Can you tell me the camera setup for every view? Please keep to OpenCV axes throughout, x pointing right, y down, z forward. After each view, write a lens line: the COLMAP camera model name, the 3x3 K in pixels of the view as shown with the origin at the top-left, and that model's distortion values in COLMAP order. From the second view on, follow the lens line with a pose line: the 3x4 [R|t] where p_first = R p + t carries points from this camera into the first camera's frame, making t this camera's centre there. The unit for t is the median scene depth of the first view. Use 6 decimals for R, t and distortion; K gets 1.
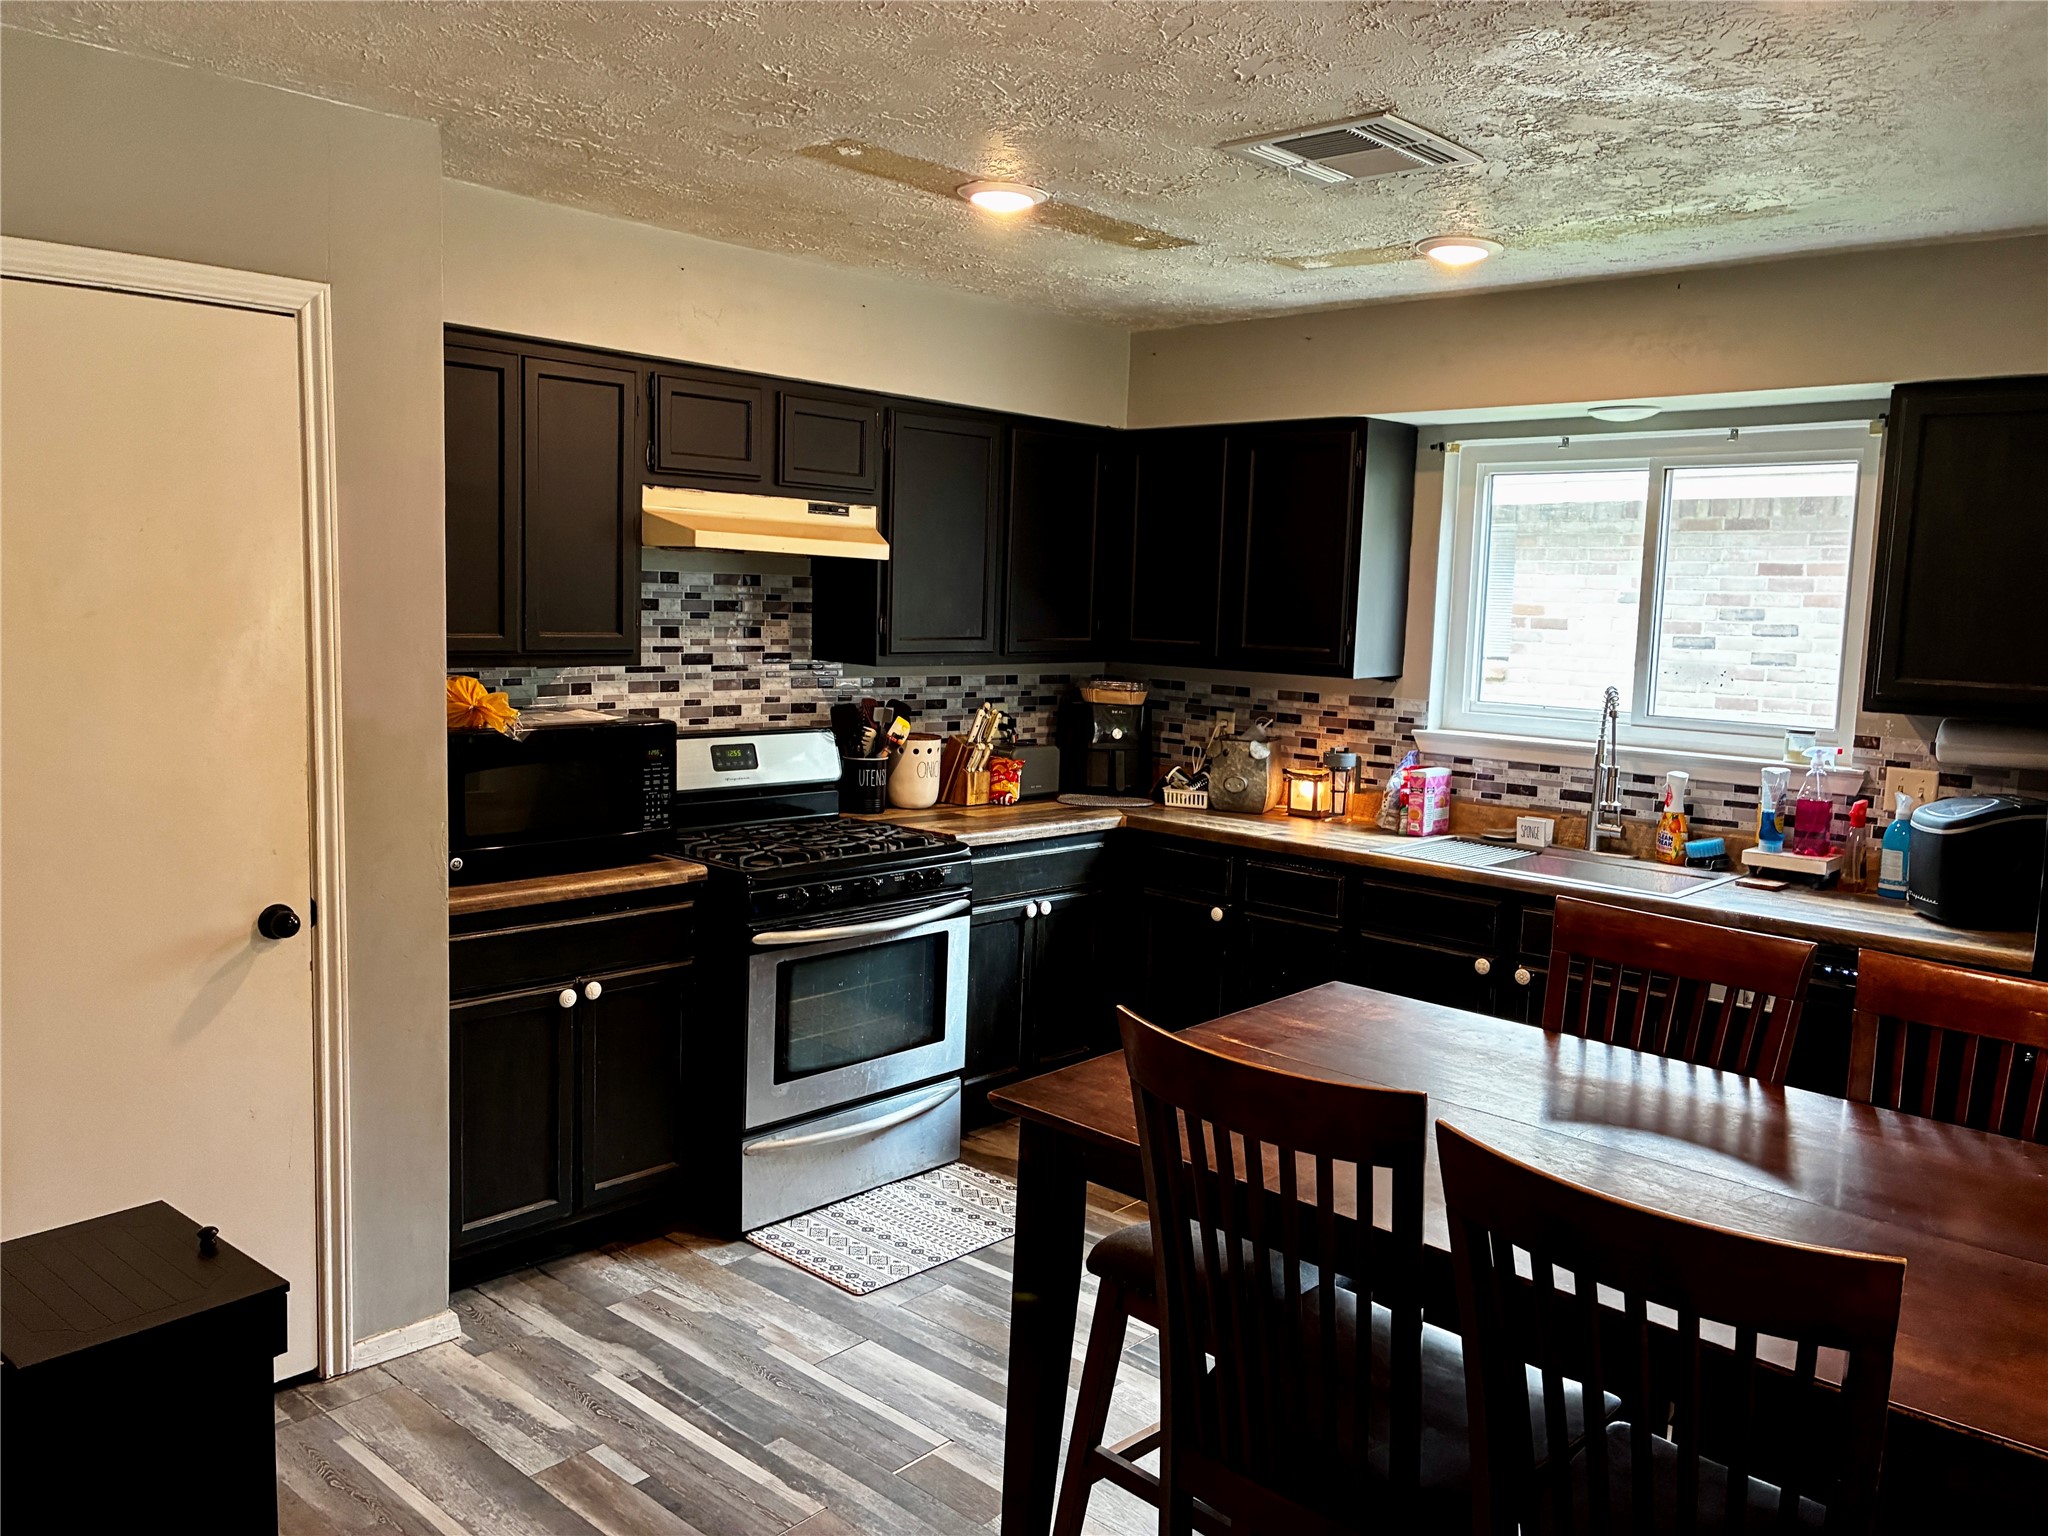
lens RADIAL K [[1550.3, 0, 1022.4], [0, 1550.3, 763.9], [0, 0, 1]] dist [0.041262, -0.056923]
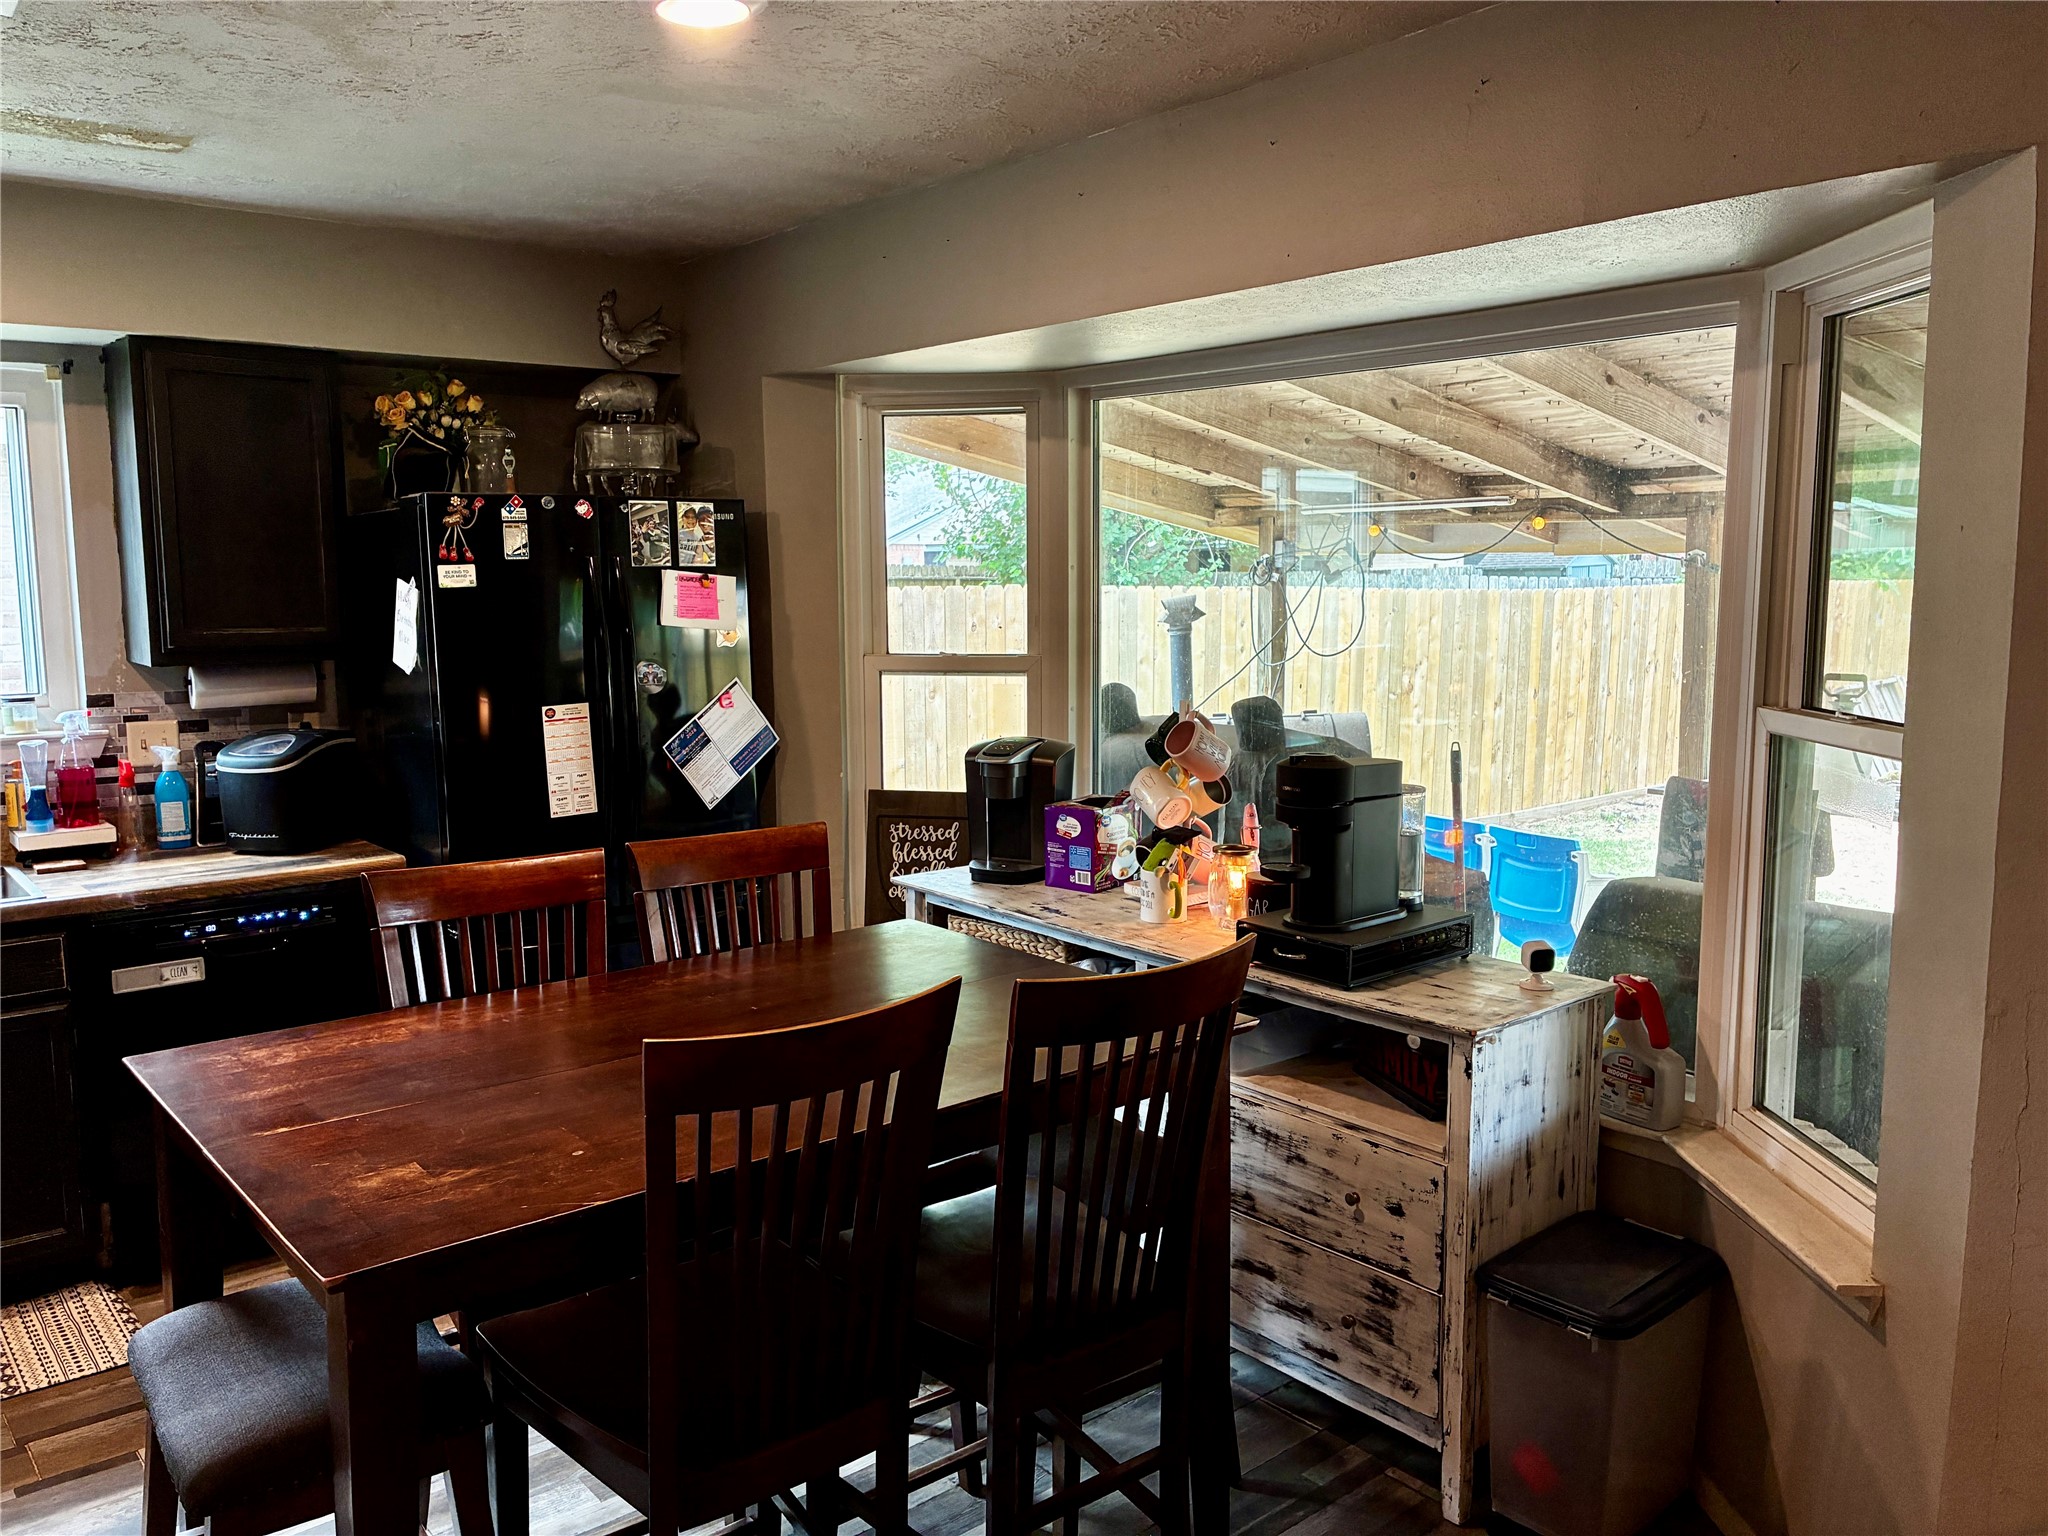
lens RADIAL K [[1550.3, 0, 1031.2], [0, 1550.3, 760.9], [0, 0, 1]] dist [0.041262, -0.056923]
pose [[0.117337, -0.155236, 0.980884, -0.343425], [0.121092, 0.982574, 0.141018, -0.043455], [-0.985682, 0.102230, 0.134090, 0.300213]]
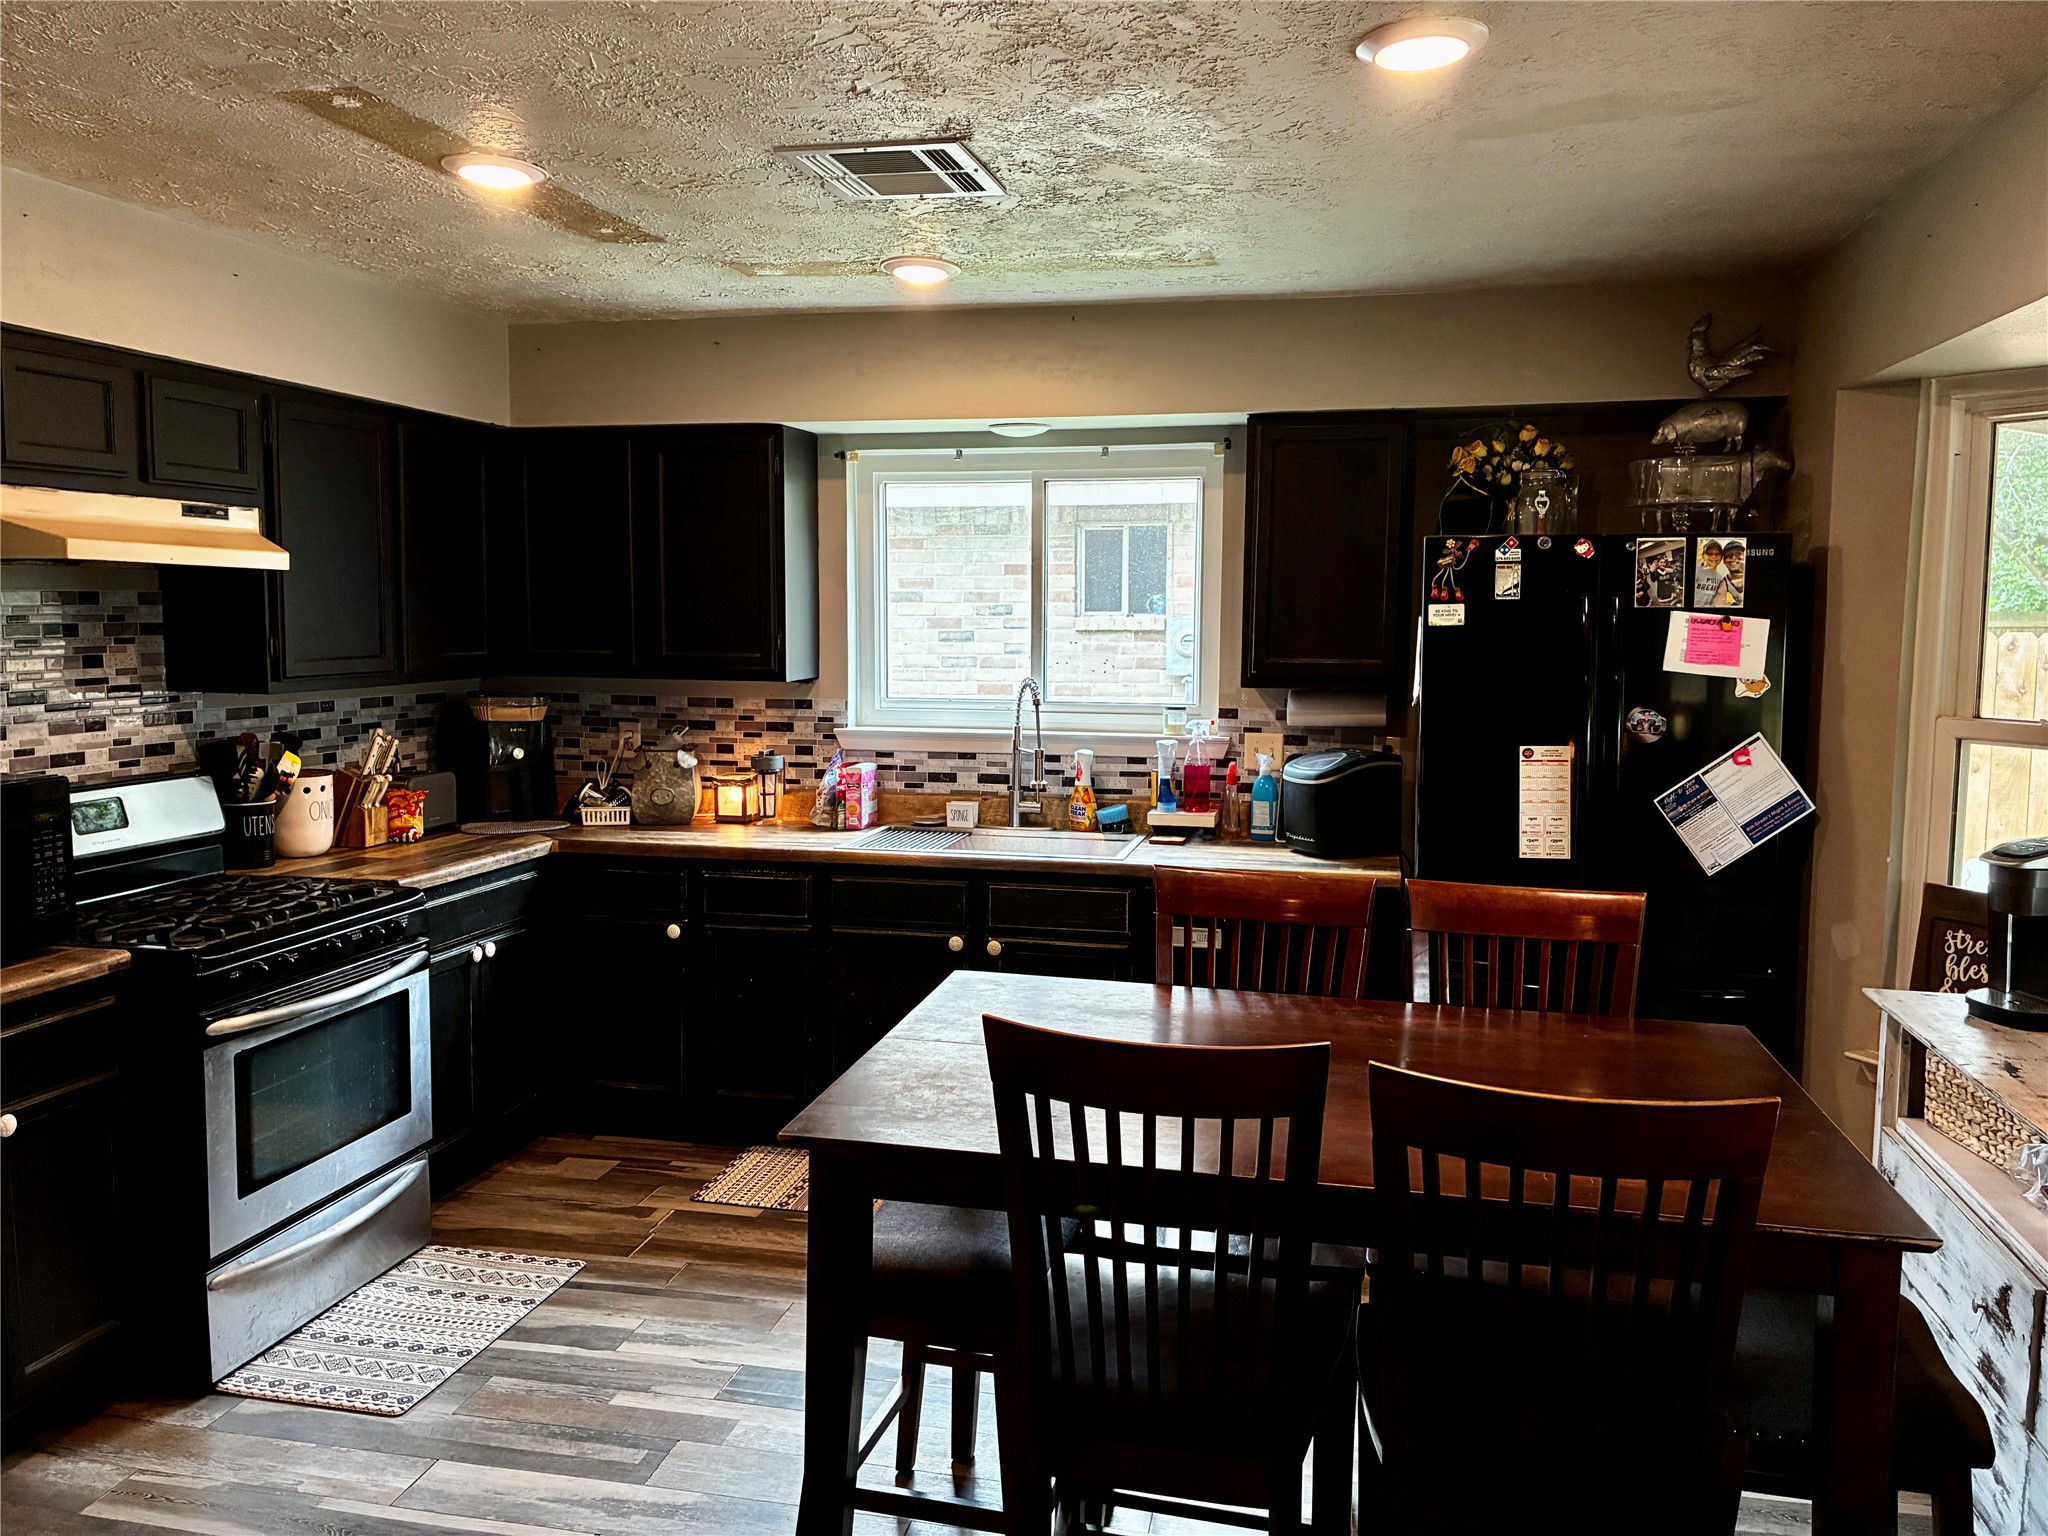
lens RADIAL K [[1550.3, 0, 1017.9], [0, 1550.3, 755.5], [0, 0, 1]] dist [0.041262, -0.056923]
pose [[0.865349, -0.074036, 0.495671, -0.183999], [0.077417, 0.996904, 0.013748, -0.010283], [-0.495154, 0.026476, 0.868402, 0.052707]]
